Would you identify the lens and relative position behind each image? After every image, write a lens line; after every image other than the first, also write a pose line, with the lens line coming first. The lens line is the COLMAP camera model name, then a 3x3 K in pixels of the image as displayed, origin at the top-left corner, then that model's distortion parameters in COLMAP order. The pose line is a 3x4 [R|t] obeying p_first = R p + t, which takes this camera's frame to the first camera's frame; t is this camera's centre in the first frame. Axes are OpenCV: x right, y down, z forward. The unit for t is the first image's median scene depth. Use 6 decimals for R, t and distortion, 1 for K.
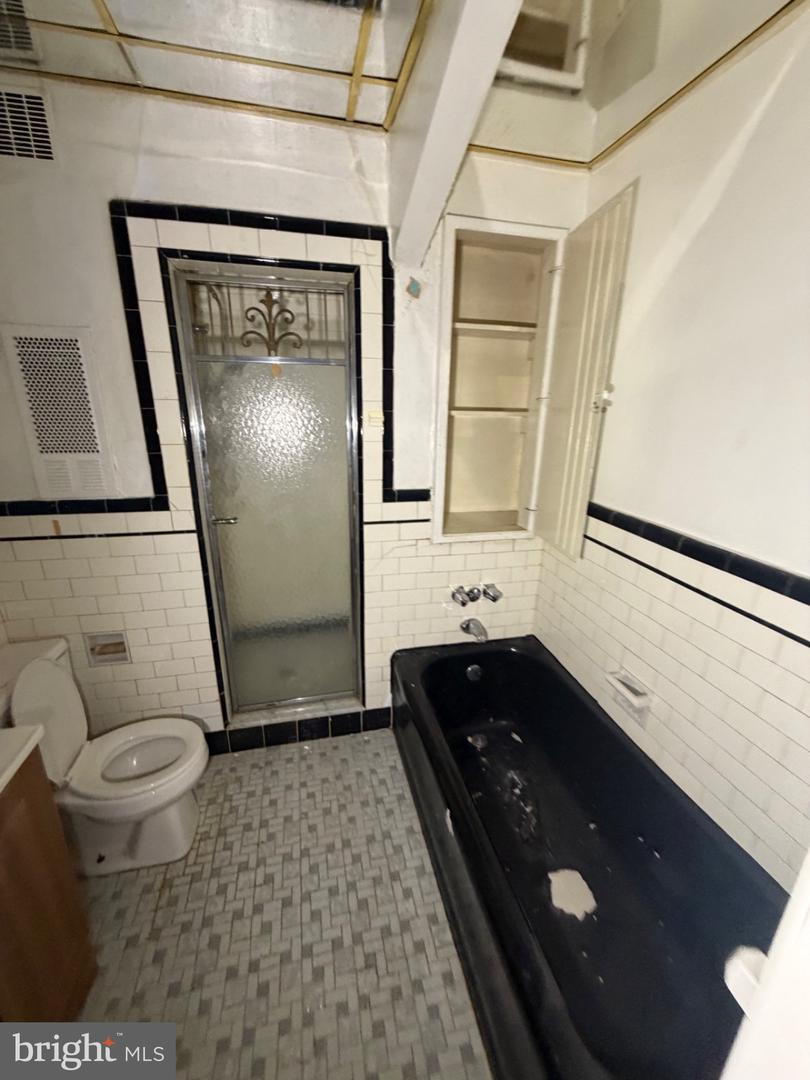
lens RADIAL K [[431.6, 0, 403.1], [0, 431.6, 537.2], [0, 0, 1]] dist [-0.000551, 0.000268]
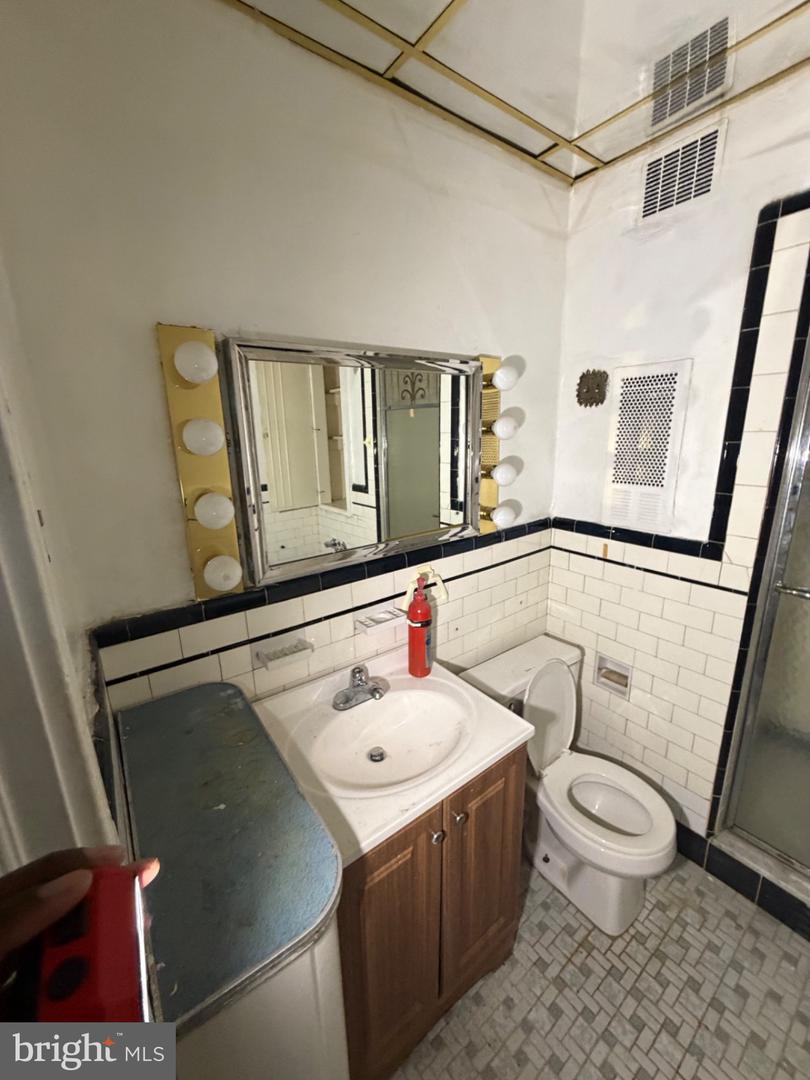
lens RADIAL K [[431.6, 0, 404.4], [0, 431.6, 538.3], [0, 0, 1]] dist [-0.000551, 0.000268]
pose [[0.397781, 0.205184, -0.894243, -0.044439], [-0.241635, 0.963691, 0.113634, -0.052505], [0.885089, 0.170879, 0.432917, 0.083597]]
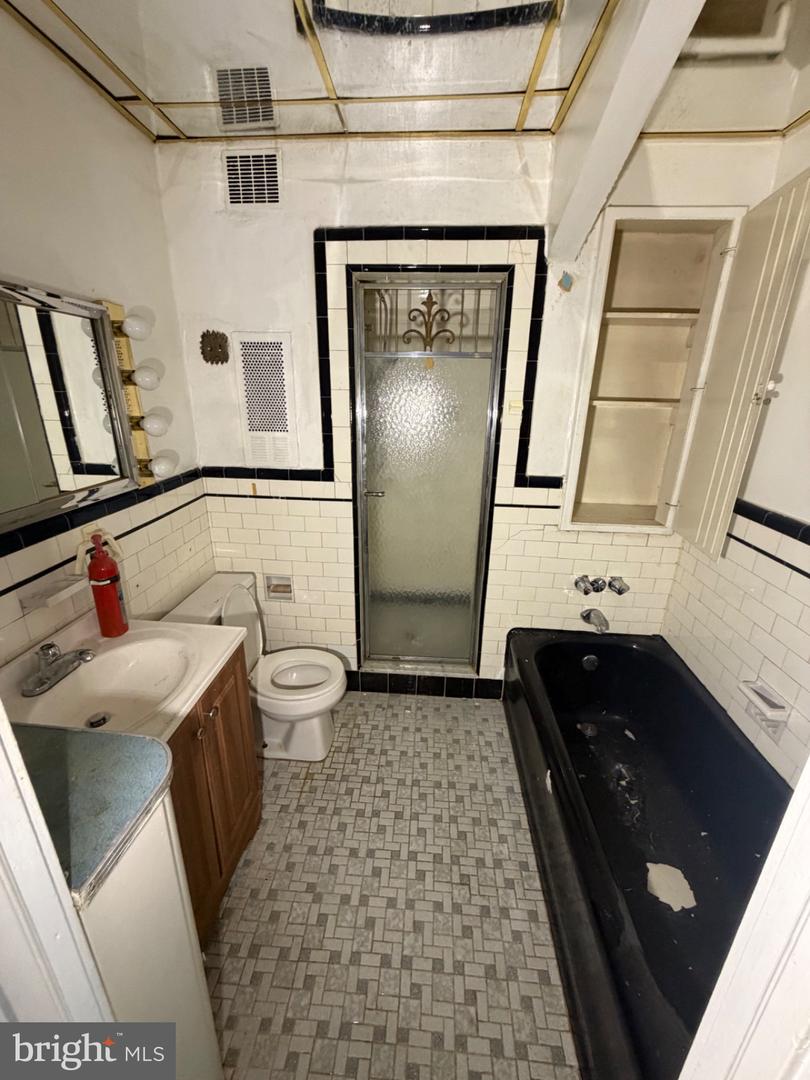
lens RADIAL K [[431.6, 0, 402.8], [0, 431.6, 536.0], [0, 0, 1]] dist [-0.000551, 0.000268]
pose [[0.954771, 0.096756, -0.281160, 0.000824], [-0.090107, 0.995263, 0.036513, 0.029271], [0.283361, -0.009527, 0.958966, -0.114004]]
